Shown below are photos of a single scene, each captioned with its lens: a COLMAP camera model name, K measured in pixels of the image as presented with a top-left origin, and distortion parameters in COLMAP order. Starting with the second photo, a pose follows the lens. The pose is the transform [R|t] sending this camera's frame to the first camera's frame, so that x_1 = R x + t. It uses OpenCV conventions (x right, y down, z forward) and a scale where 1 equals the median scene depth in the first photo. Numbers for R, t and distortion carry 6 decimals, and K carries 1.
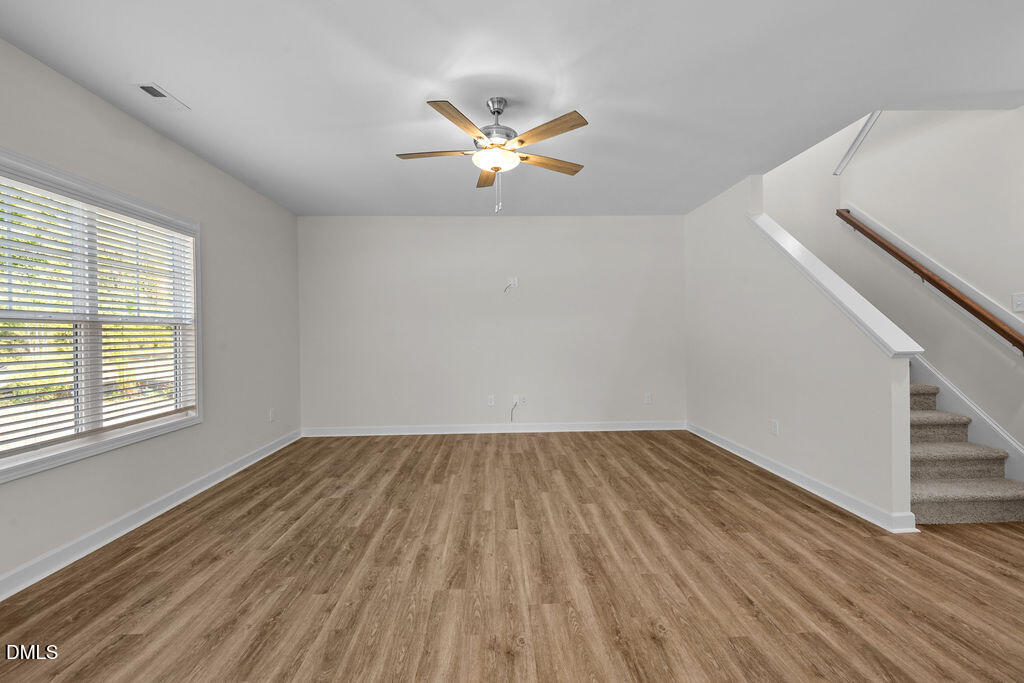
lens RADIAL K [[415.7, 0, 527.1], [0, 415.7, 339.7], [0, 0, 1]] dist [0.011183, -0.003043]
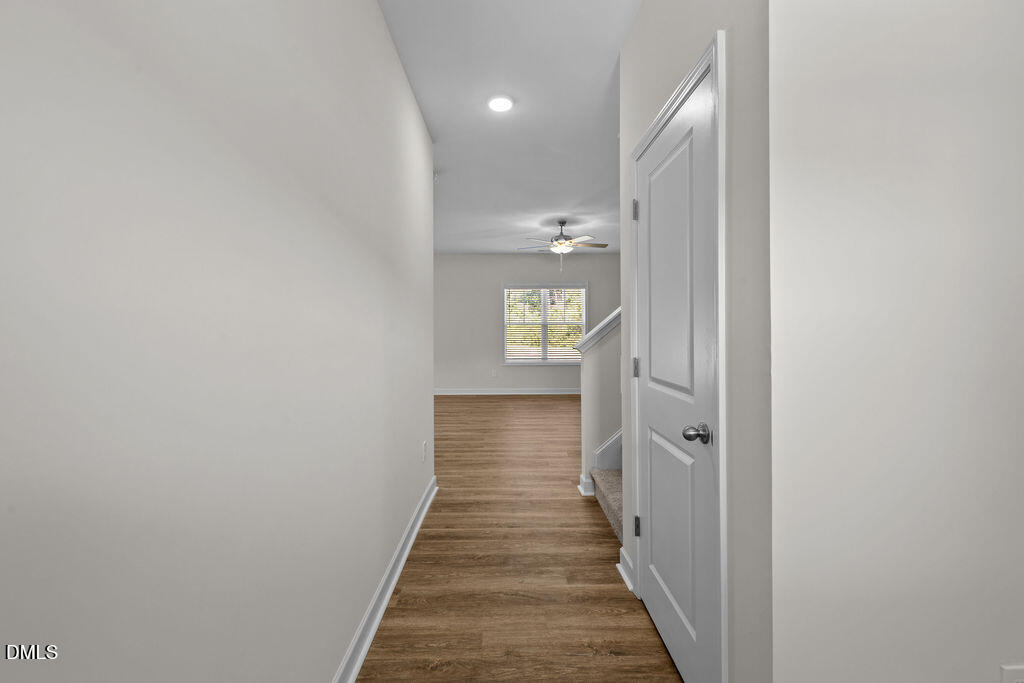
lens RADIAL K [[415.7, 0, 512.0], [0, 415.7, 336.1], [0, 0, 1]] dist [0.011183, -0.003043]
pose [[-0.024980, 0.024246, -0.999394, 2.140100], [-0.005729, 0.999686, 0.024397, -0.031339], [0.999672, 0.006335, -0.024833, 0.823671]]
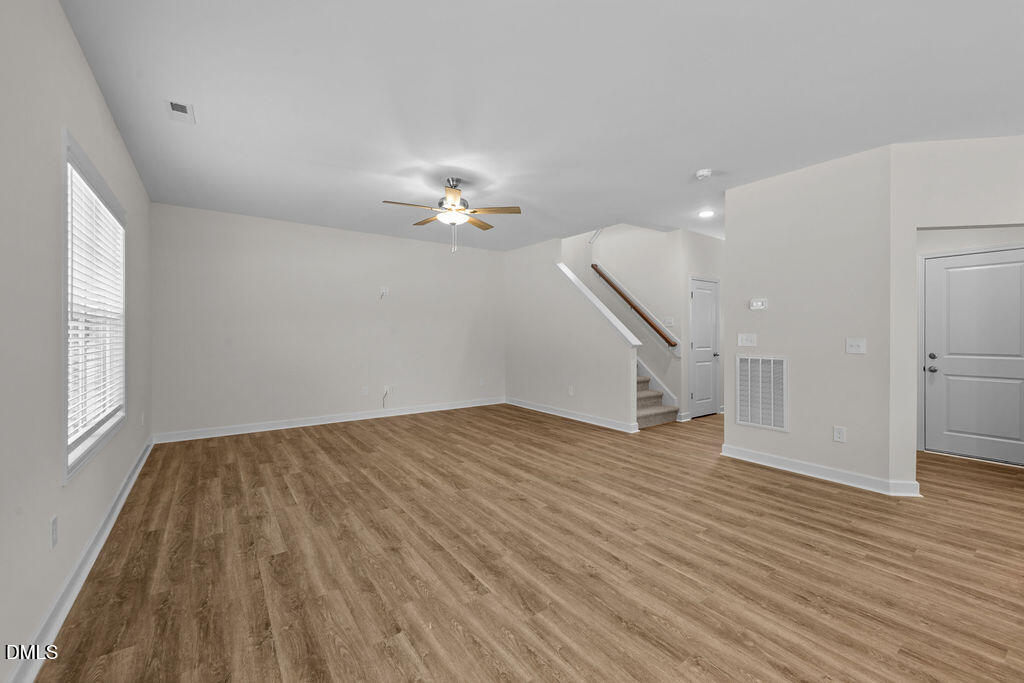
lens RADIAL K [[415.7, 0, 512.0], [0, 415.7, 338.4], [0, 0, 1]] dist [0.011183, -0.003043]
pose [[0.832966, 0.005741, 0.553294, -0.729205], [-0.000840, 0.999958, -0.009111, 0.017293], [-0.553323, 0.007124, 0.832936, -0.367680]]
